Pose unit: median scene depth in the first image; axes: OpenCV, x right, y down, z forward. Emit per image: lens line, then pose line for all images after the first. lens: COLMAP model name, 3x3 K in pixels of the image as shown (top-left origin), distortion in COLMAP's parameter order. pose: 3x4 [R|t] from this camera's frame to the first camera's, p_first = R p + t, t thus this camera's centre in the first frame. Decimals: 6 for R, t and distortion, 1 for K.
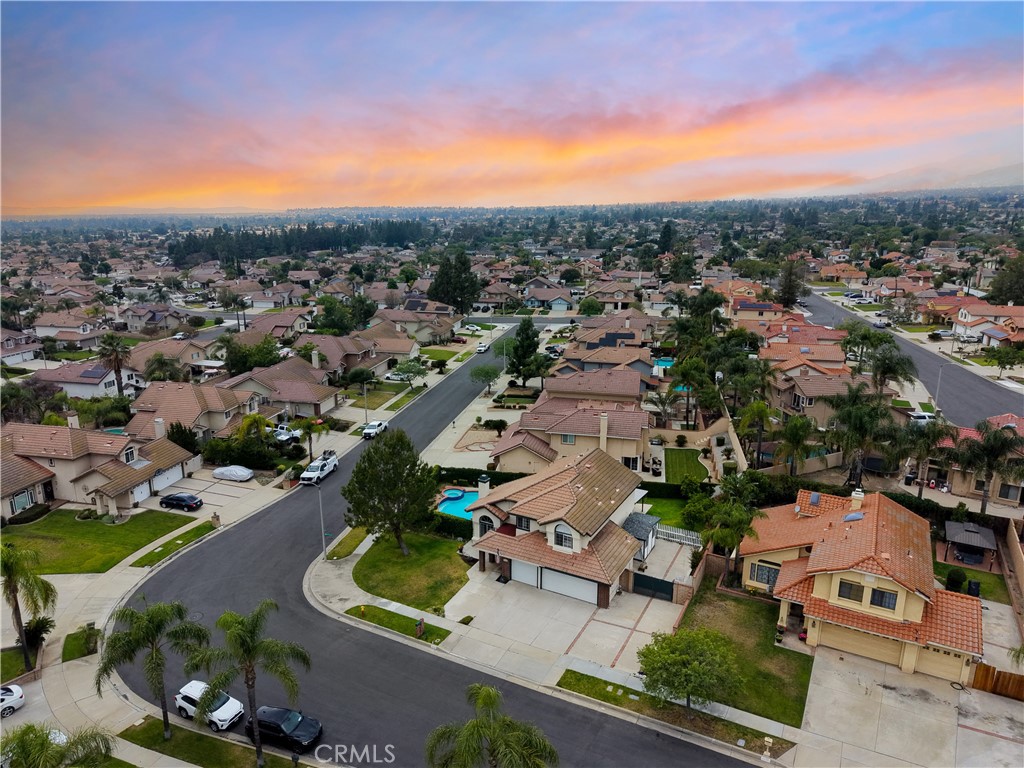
lens RADIAL K [[682.8, 0, 512.0], [0, 682.8, 384.0], [0, 0, 1]] dist [0.057027, -0.064470]
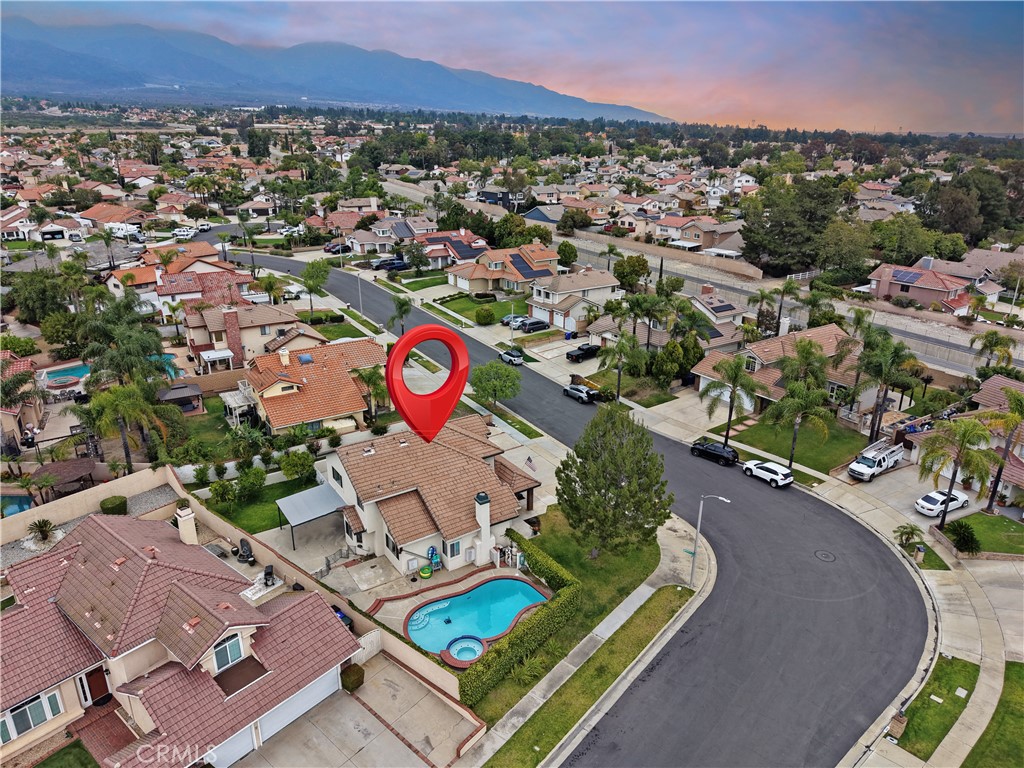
lens RADIAL K [[682.8, 0, 512.0], [0, 682.8, 384.0], [0, 0, 1]] dist [0.057027, -0.064470]
pose [[-0.883233, -0.167350, 0.438056, -0.344228], [0.109722, 0.834470, 0.540020, -0.333692], [-0.455917, 0.525028, -0.718669, 1.339381]]
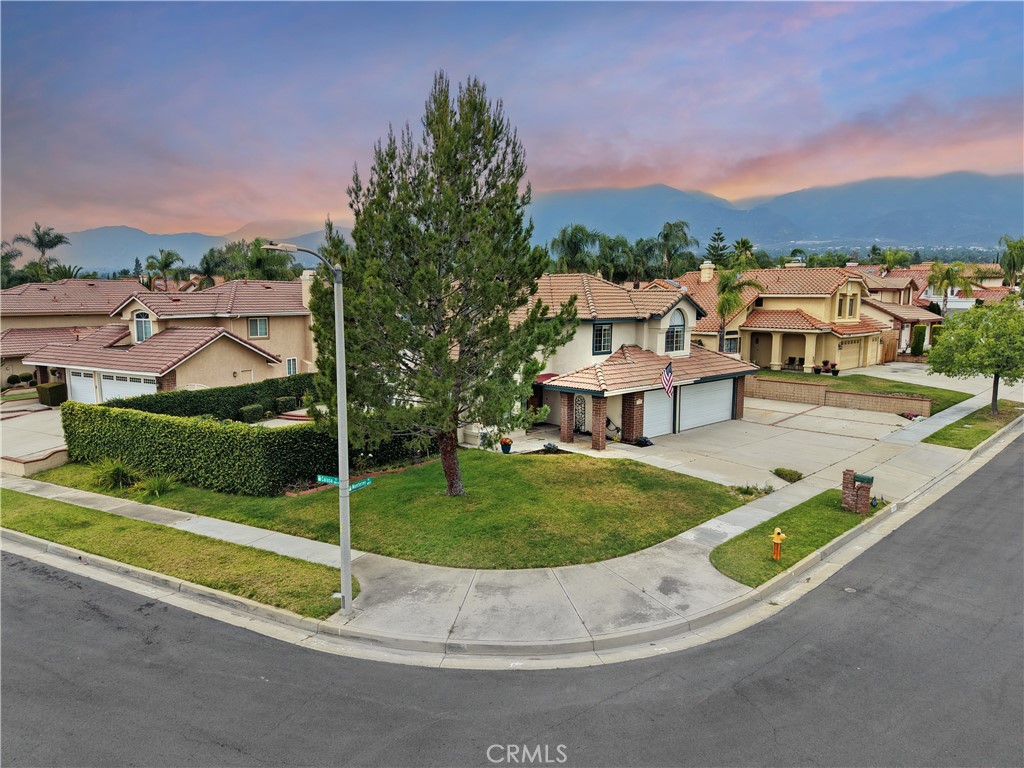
lens RADIAL K [[684.8, 0, 512.0], [0, 684.8, 384.0], [0, 0, 1]] dist [0.018929, -0.006082]
pose [[0.292544, -0.119386, 0.948770, -0.408583], [0.235305, 0.970656, 0.049586, 0.159436], [-0.926849, 0.208744, 0.312051, 0.747633]]
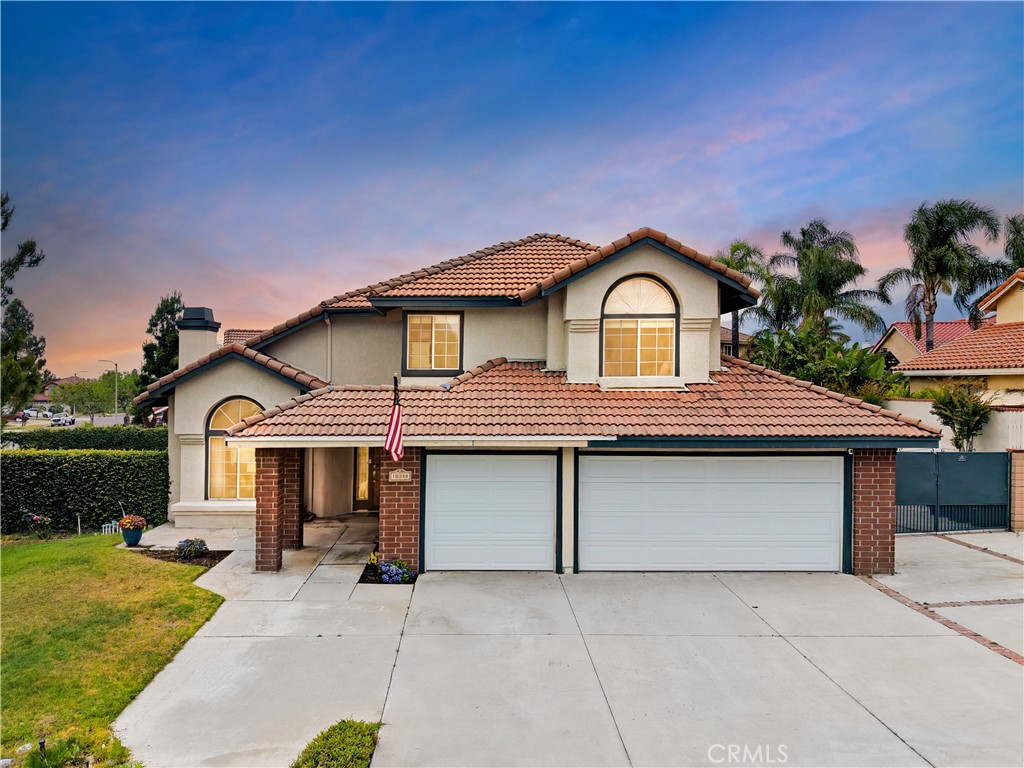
lens RADIAL K [[752.4, 0, 473.1], [0, 752.4, 382.6], [0, 0, 1]] dist [-0.030269, -0.001006]
pose [[0.883767, -0.009486, 0.467831, -0.079208], [0.122987, 0.969352, -0.212676, 0.226618], [-0.451475, 0.245493, 0.857848, 0.627994]]
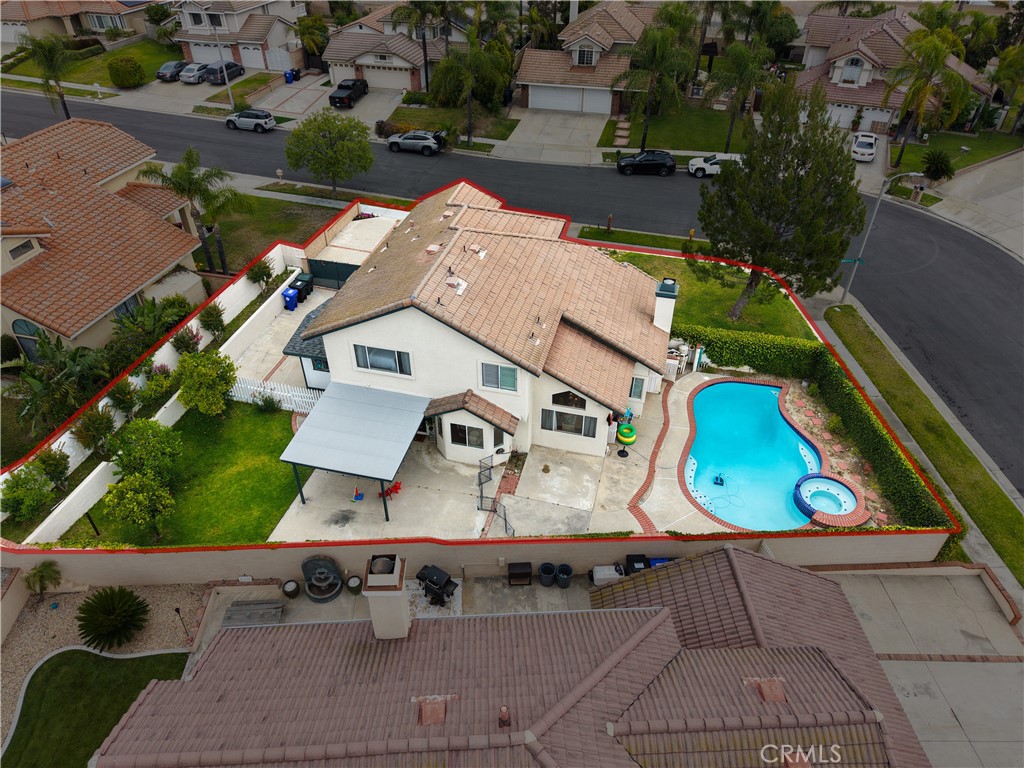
lens RADIAL K [[716.0, 0, 510.1], [0, 716.0, 365.2], [0, 0, 1]] dist [0.060461, -0.059359]
pose [[-0.970642, 0.138169, -0.196882, 0.145484], [-0.063747, 0.641499, 0.764471, -0.168136], [0.231926, 0.754578, -0.613858, 1.202031]]
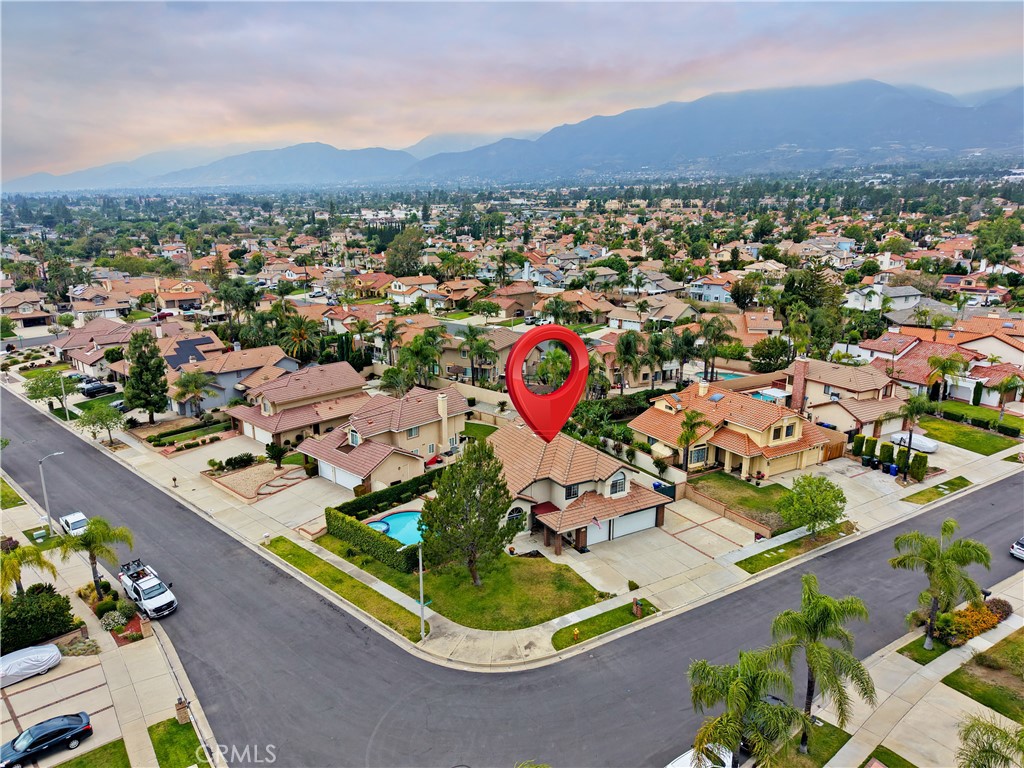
lens RADIAL K [[682.8, 0, 512.0], [0, 682.8, 384.0], [0, 0, 1]] dist [0.057027, -0.064470]
pose [[0.514972, -0.215370, 0.829711, -0.683241], [0.213591, 0.969633, 0.119122, -0.073556], [-0.830171, 0.115874, 0.545335, 0.415598]]
